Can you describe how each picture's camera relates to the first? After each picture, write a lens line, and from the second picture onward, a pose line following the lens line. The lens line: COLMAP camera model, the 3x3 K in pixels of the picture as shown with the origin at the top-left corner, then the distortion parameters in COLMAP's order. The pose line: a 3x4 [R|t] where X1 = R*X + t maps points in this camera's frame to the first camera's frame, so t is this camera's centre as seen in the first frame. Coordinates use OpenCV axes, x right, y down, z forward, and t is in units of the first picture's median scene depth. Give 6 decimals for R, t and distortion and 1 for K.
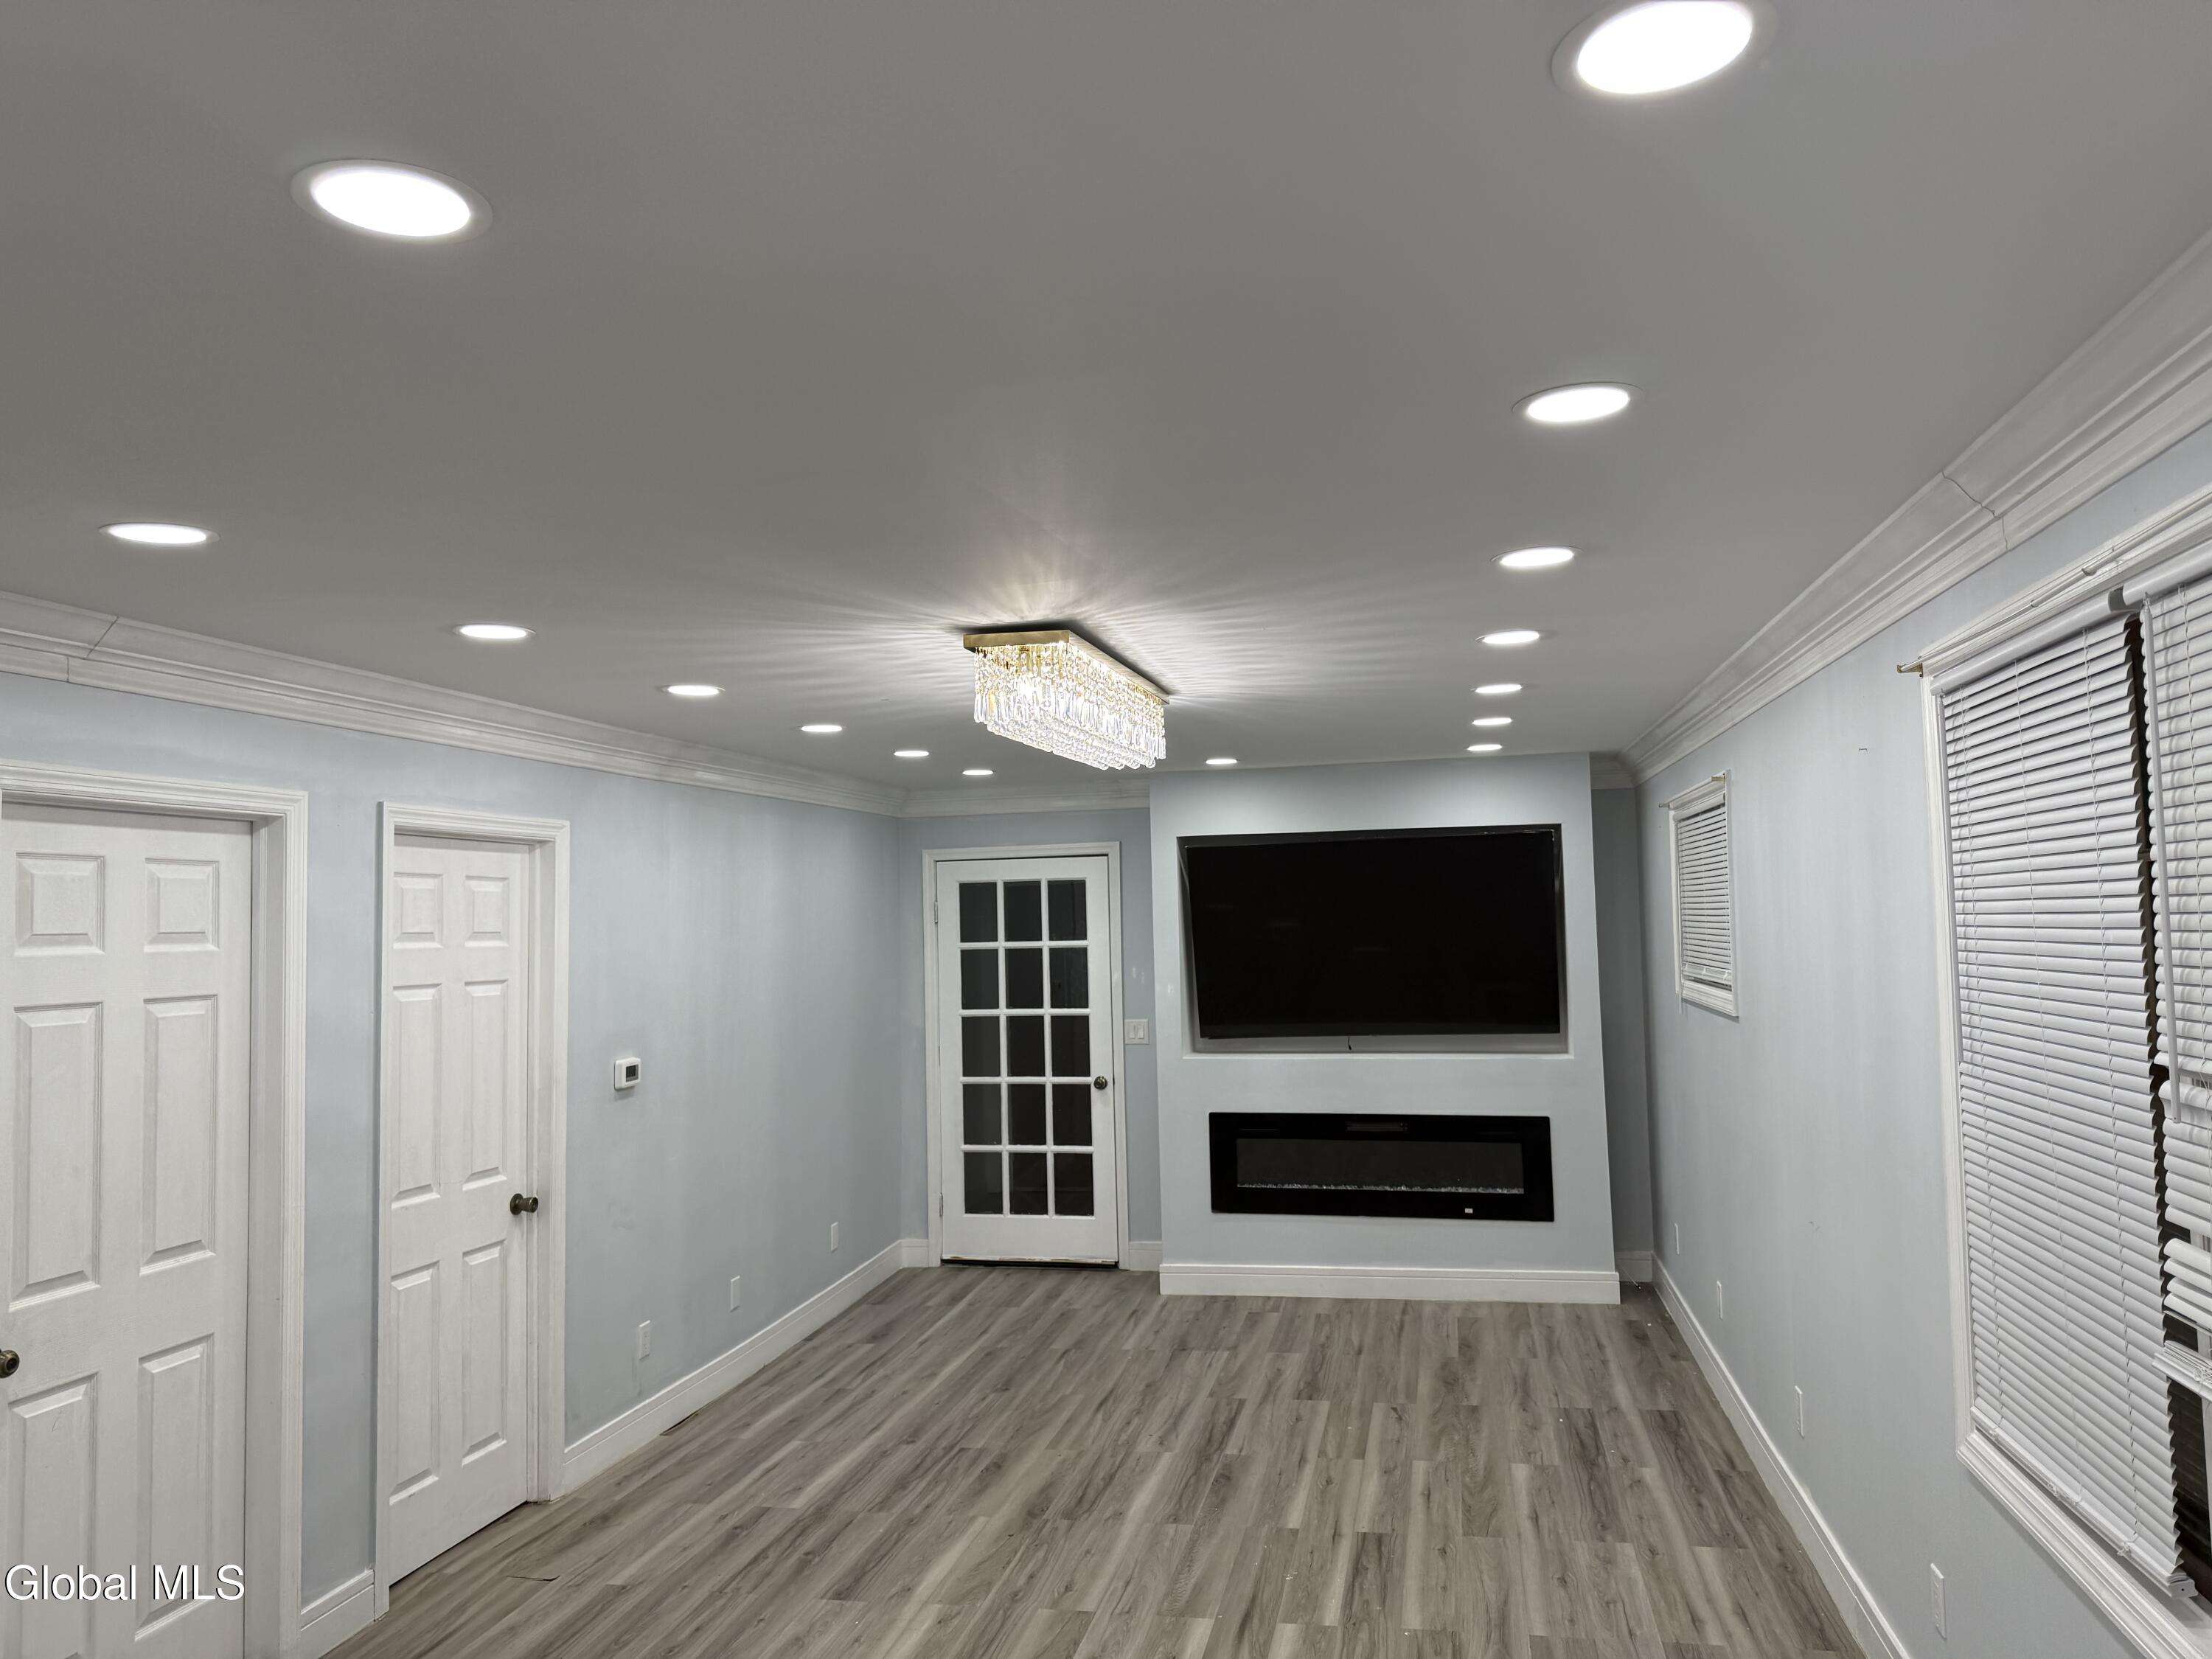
lens RADIAL K [[1569.8, 0, 1097.2], [0, 1569.8, 809.7], [0, 0, 1]] dist [0.046137, -0.043394]
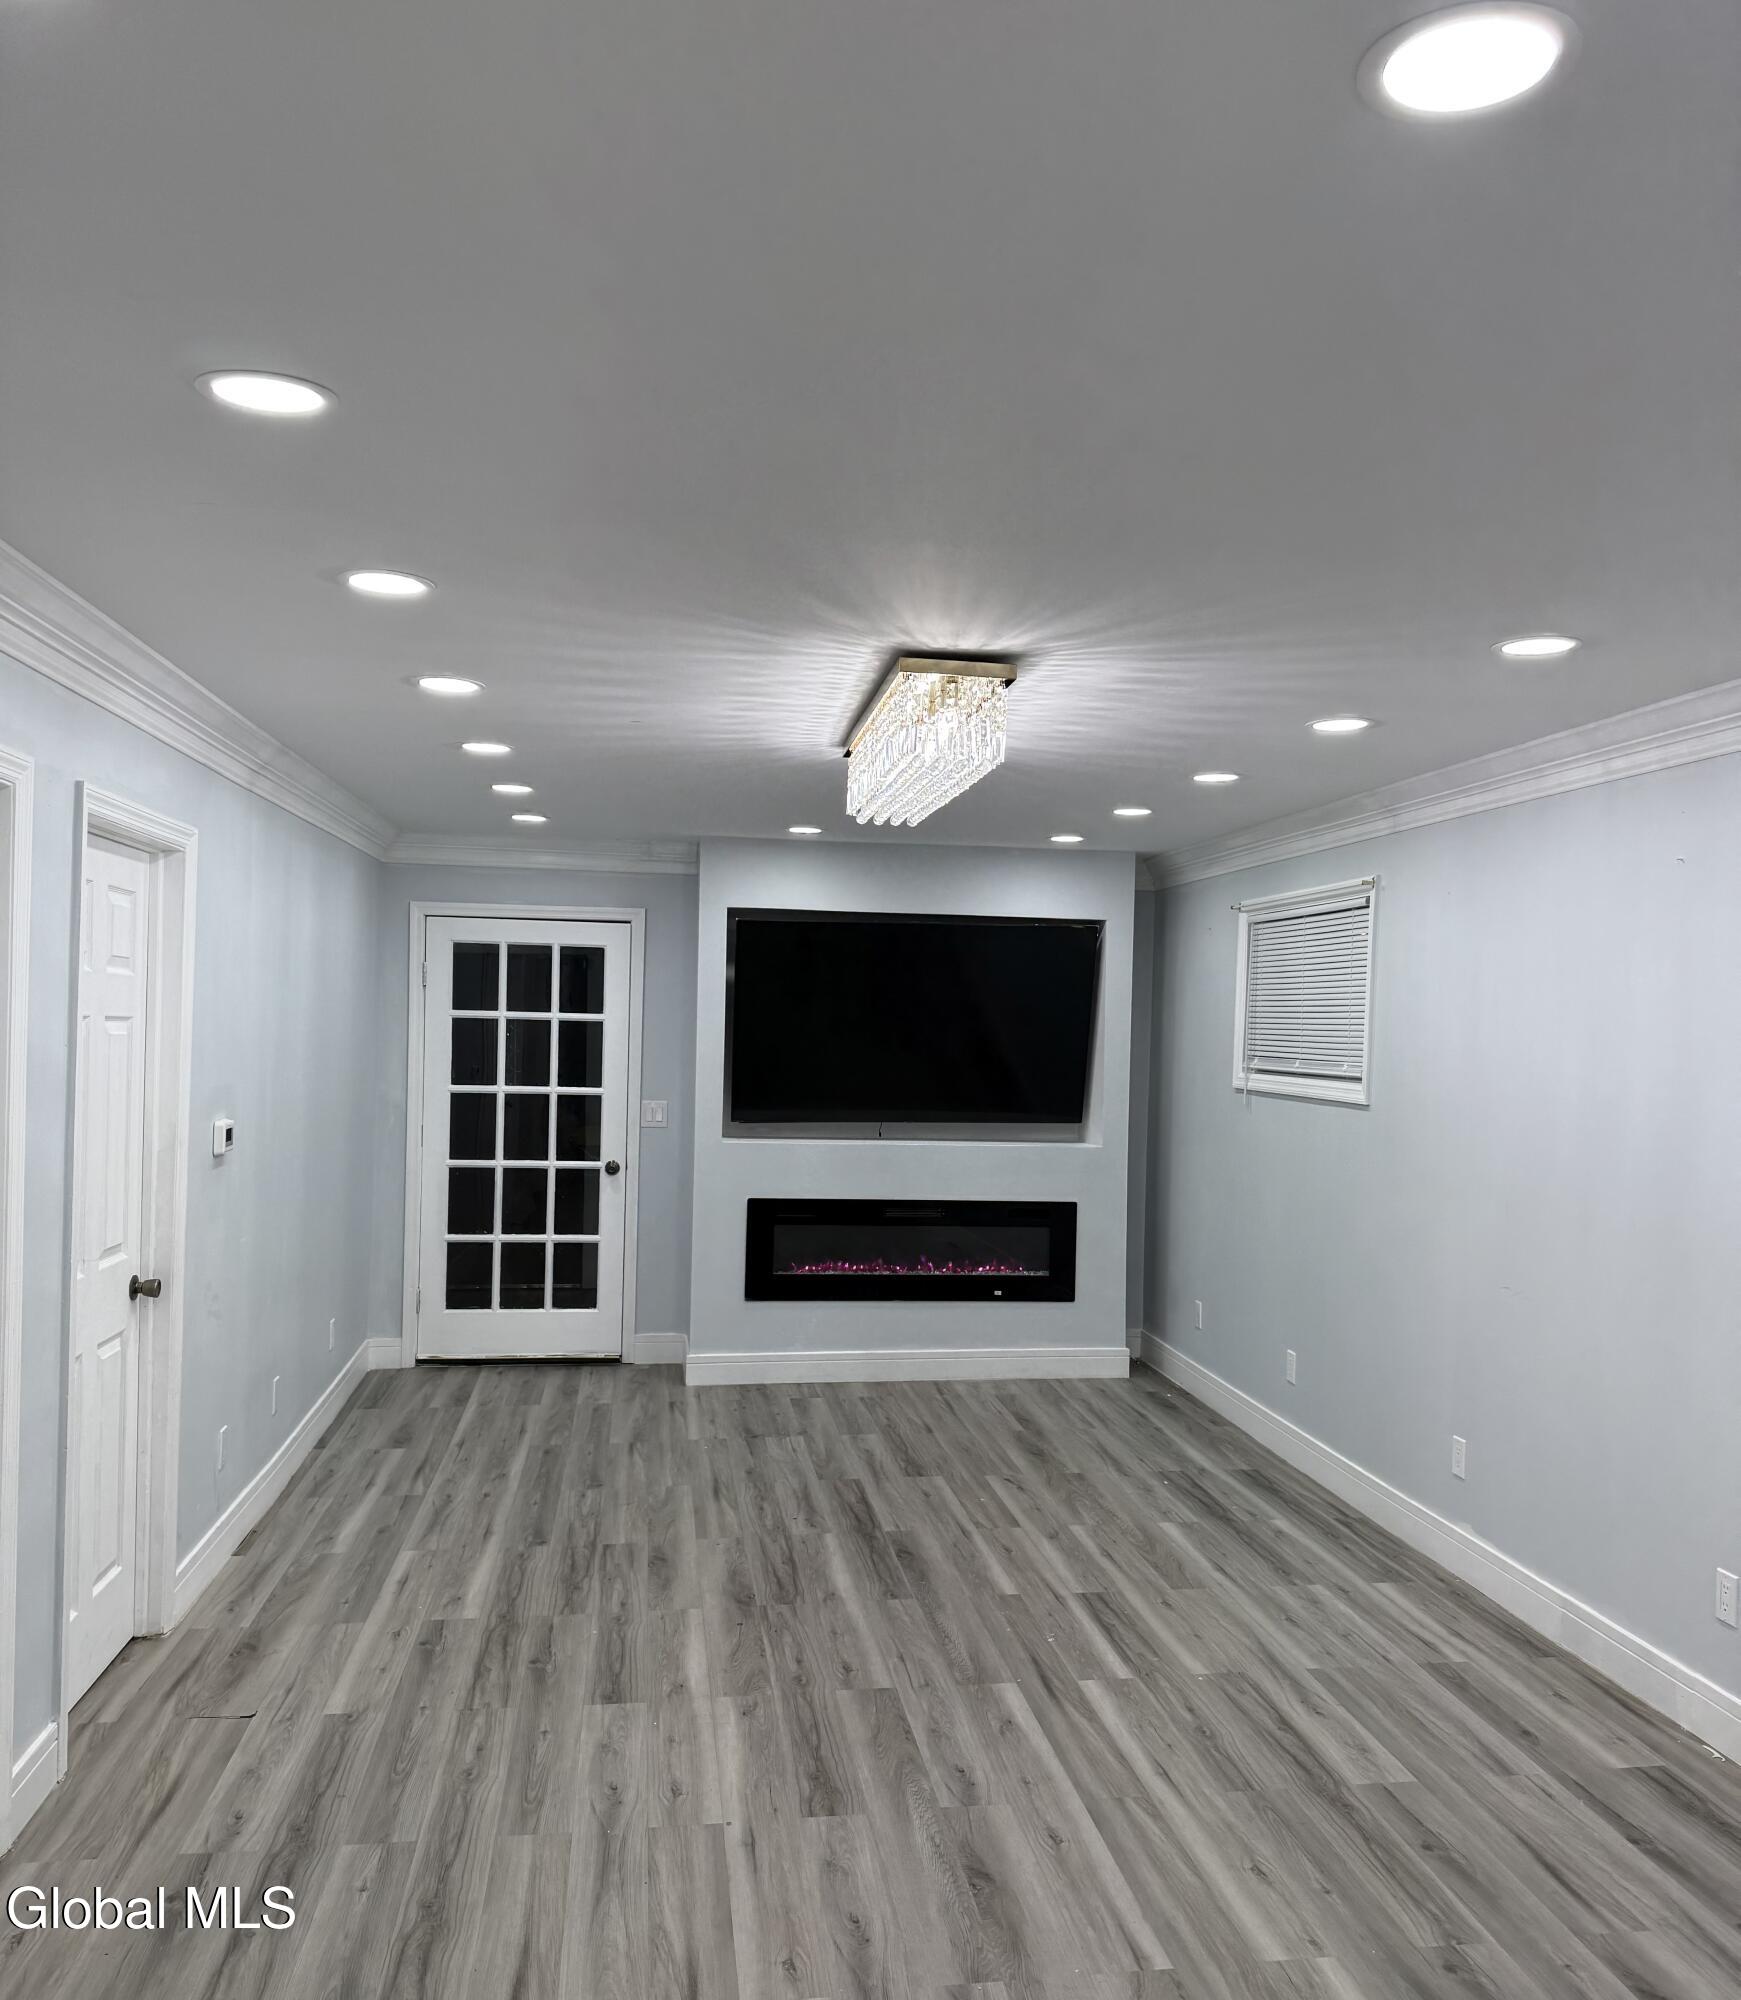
lens RADIAL K [[1635.5, 0, 880.5], [0, 1635.5, 1009.3], [0, 0, 1]] dist [0.071198, -0.063854]
pose [[0.940396, 0.046621, 0.336870, -0.256857], [-0.067872, 0.996360, 0.051578, 0.028431], [-0.333239, -0.071368, 0.940138, 0.056415]]
